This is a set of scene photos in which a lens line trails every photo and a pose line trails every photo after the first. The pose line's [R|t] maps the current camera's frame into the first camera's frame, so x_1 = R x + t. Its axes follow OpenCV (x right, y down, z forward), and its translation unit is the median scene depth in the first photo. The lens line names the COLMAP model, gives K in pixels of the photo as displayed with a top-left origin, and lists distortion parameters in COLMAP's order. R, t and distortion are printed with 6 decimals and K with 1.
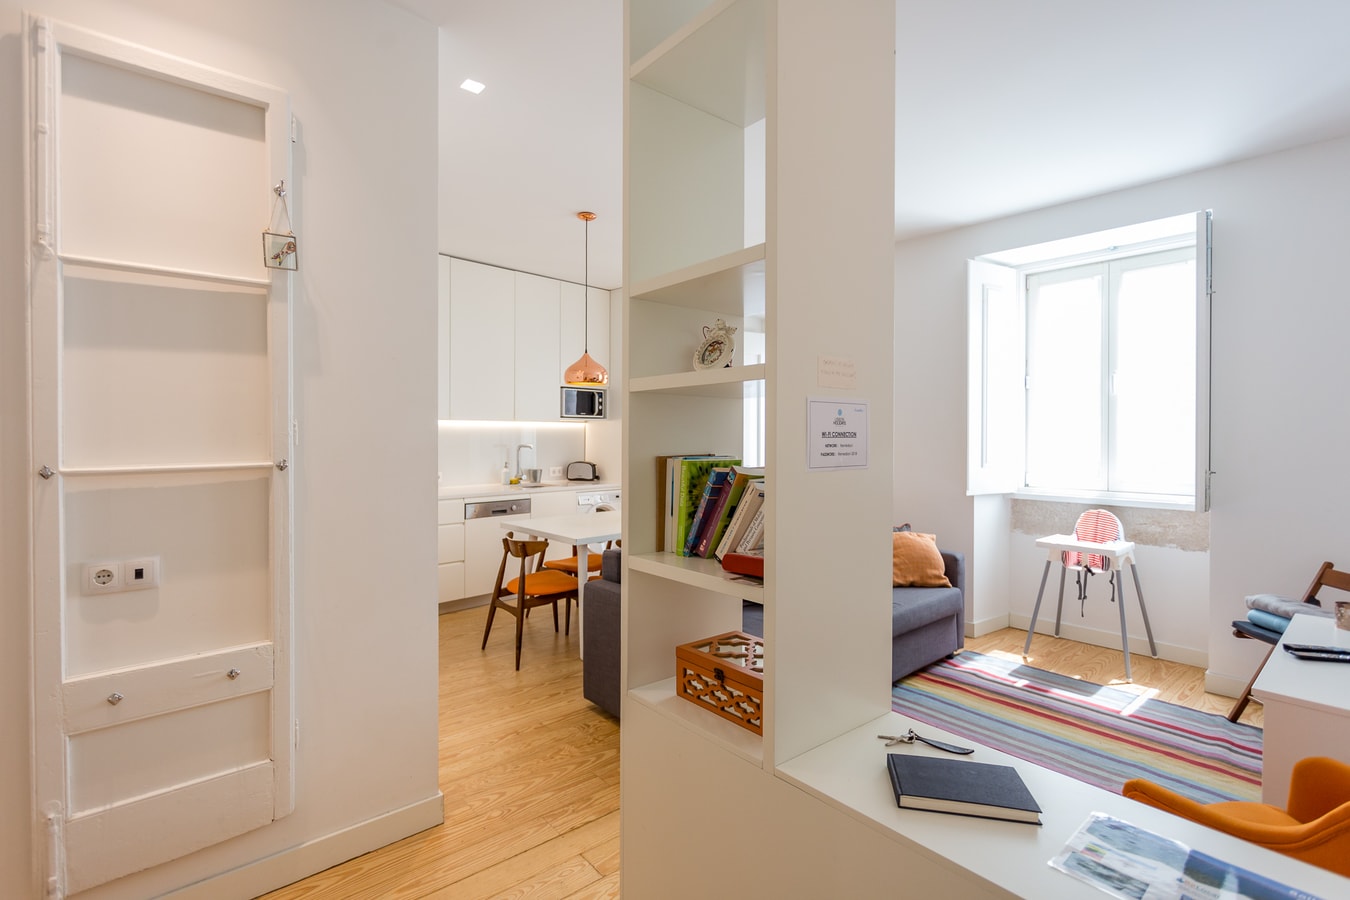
lens RADIAL K [[637.5, 0, 651.0], [0, 637.5, 431.6], [0, 0, 1]] dist [-0.000472, -0.000285]
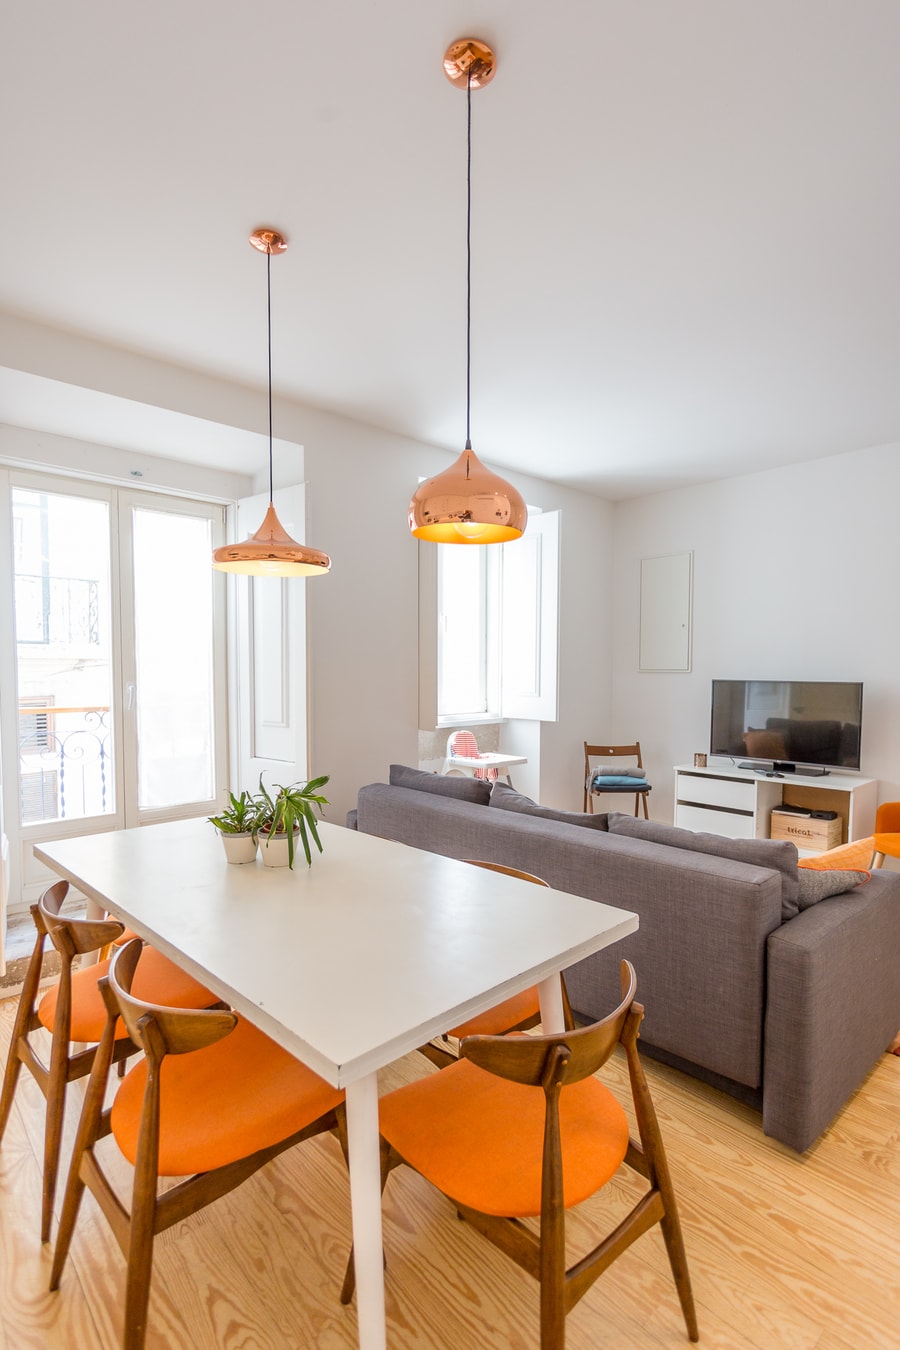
lens RADIAL K [[677.9, 0, 441.4], [0, 677.9, 700.8], [0, 0, 1]] dist [0.002073, -0.000457]
pose [[-0.046397, -0.055751, 0.997366, -0.529851], [-0.008439, 0.998428, 0.055417, 0.001836], [-0.998887, -0.005846, -0.046794, 1.080977]]
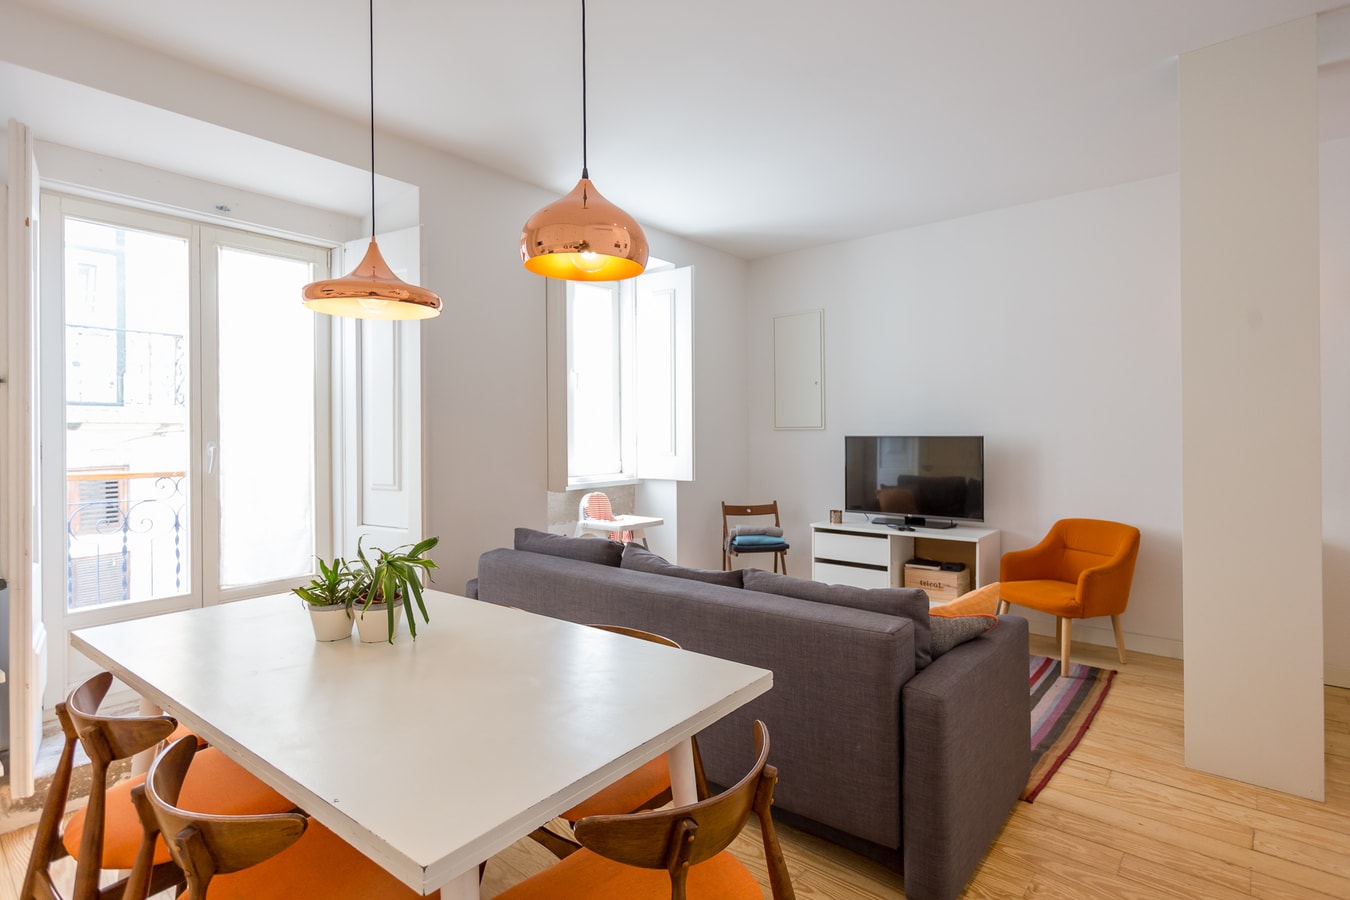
lens RADIAL K [[693.9, 0, 681.2], [0, 693.9, 429.9], [0, 0, 1]] dist [0.003311, -0.000800]
pose [[-0.190320, -0.000909, 0.981722, -0.511866], [-0.000844, 0.999999, 0.000762, 0.015312], [-0.981722, -0.000684, -0.190320, 1.068003]]
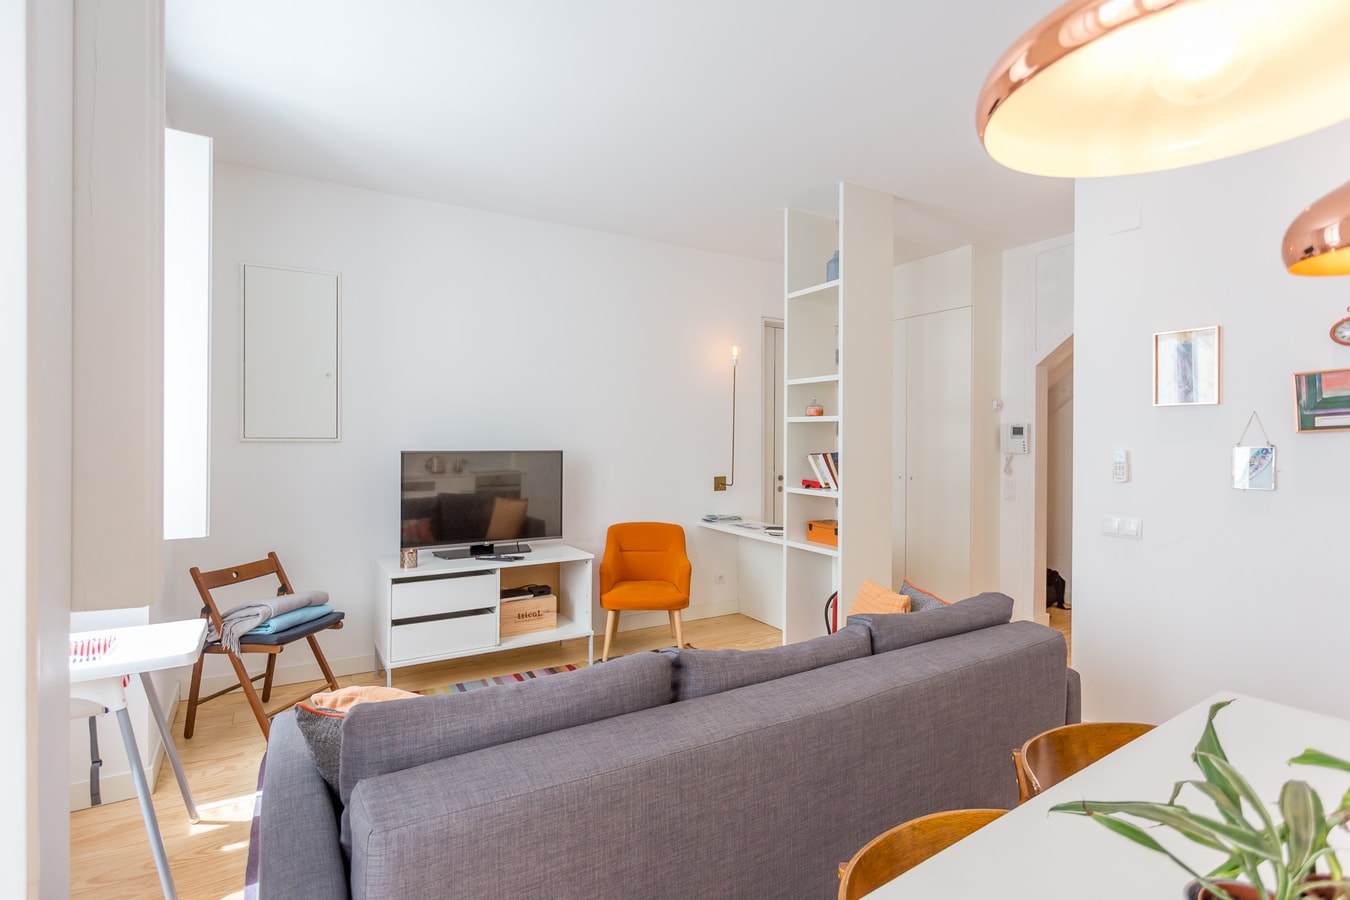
lens RADIAL K [[655.0, 0, 675.2], [0, 655.0, 440.5], [0, 0, 1]] dist [0.001223, 0.000386]
pose [[-0.992066, -0.012156, 0.125129, 0.180175], [-0.012784, 0.999909, -0.004213, 0.011336], [-0.125066, -0.005779, -0.992132, 1.383287]]
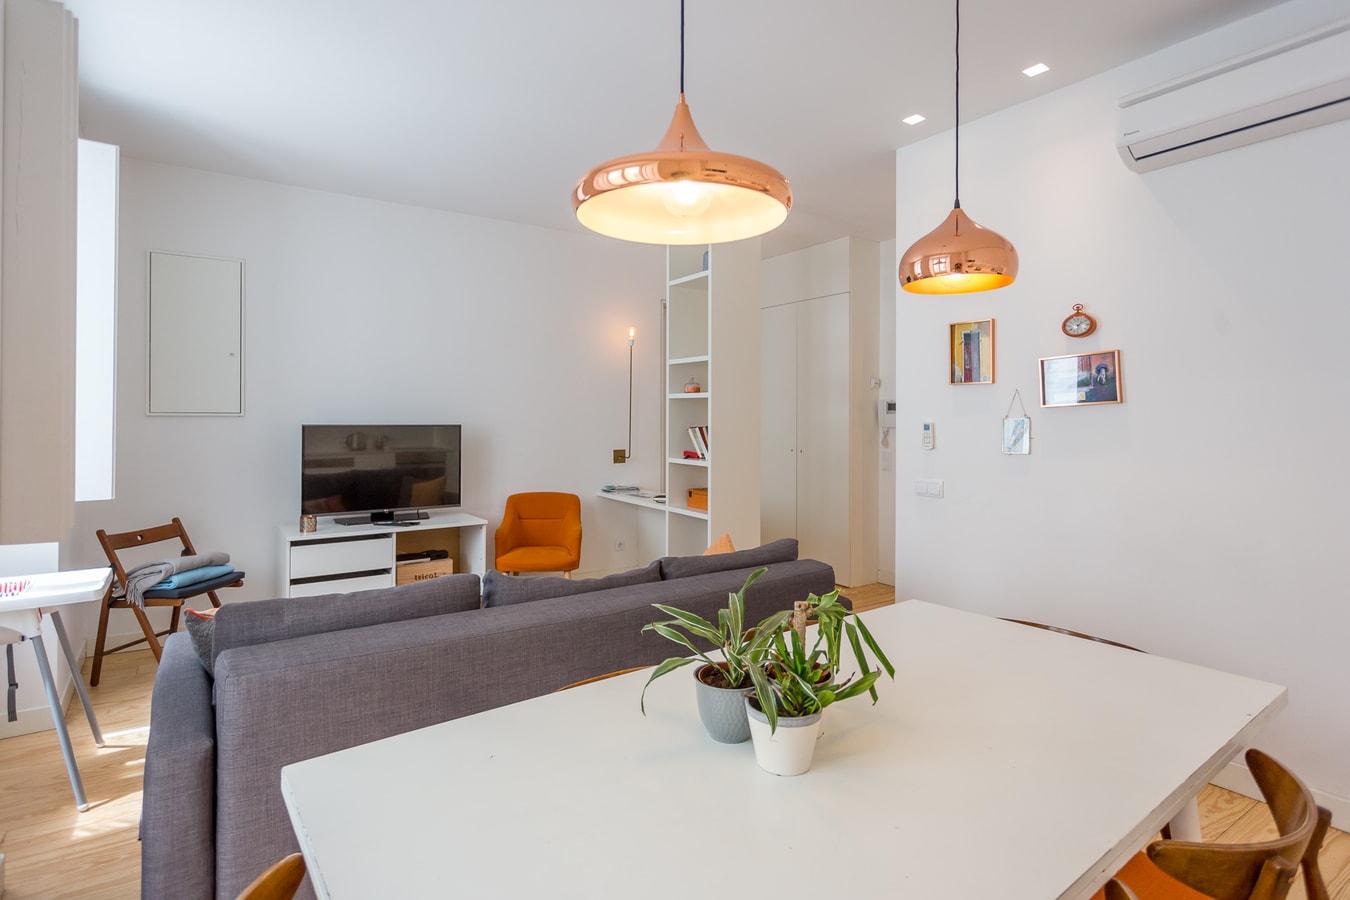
lens RADIAL K [[689.8, 0, 675.4], [0, 689.8, 415.6], [0, 0, 1]] dist [-0.000273, 0.000408]
pose [[-0.997905, -0.011608, 0.063649, 0.050688], [-0.012263, 0.999876, -0.009907, 0.017120], [-0.063526, -0.010667, -0.997923, 1.520307]]
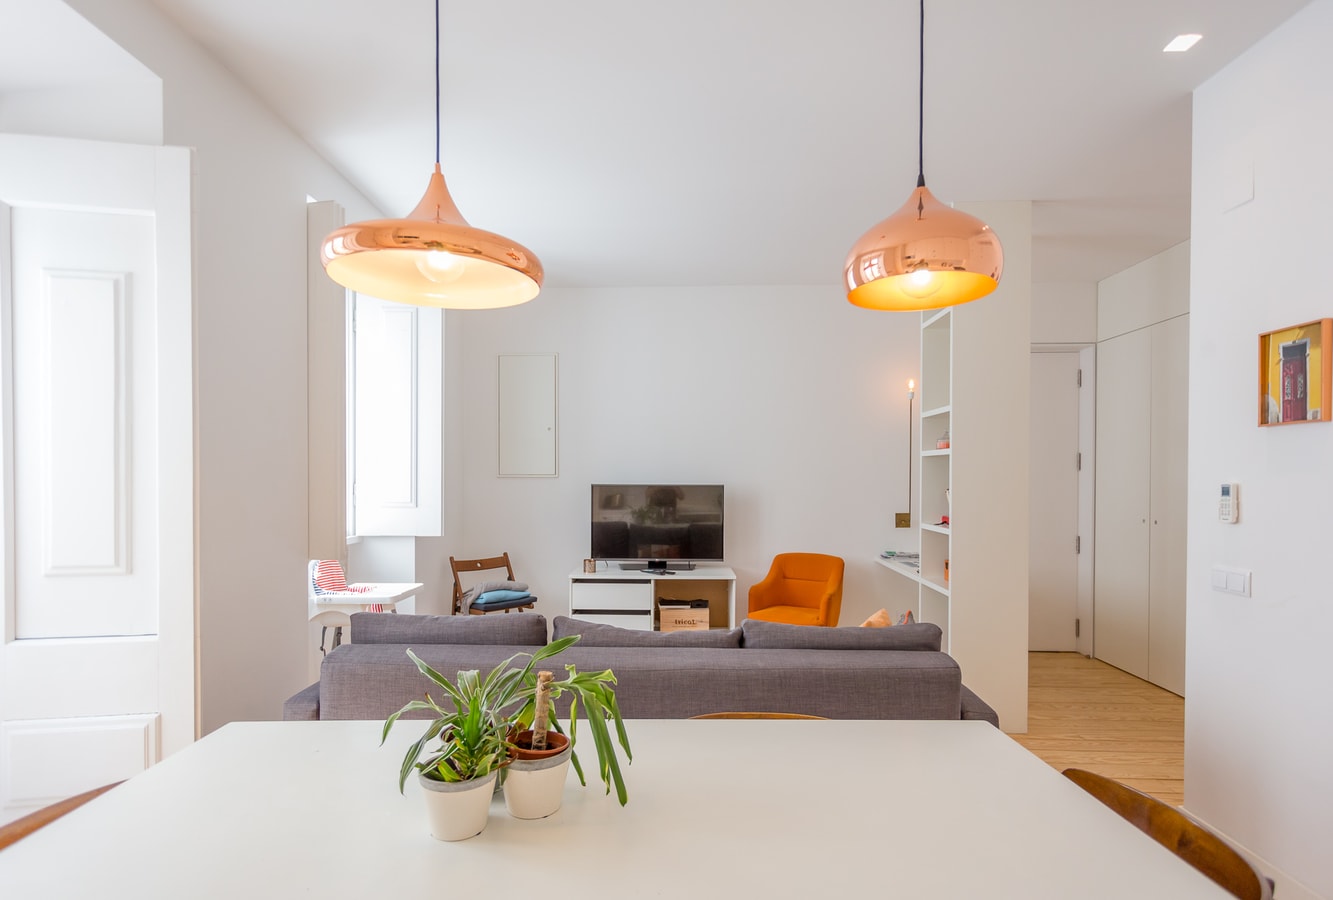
lens RADIAL K [[676.3, 0, 667.9], [0, 676.3, 486.1], [0, 0, 1]] dist [-0.004288, -0.000316]
pose [[-0.761539, -0.017445, 0.647884, -0.228031], [-0.012988, 0.999848, 0.011656, 0.014581], [-0.647988, 0.000462, -0.761650, 1.376103]]
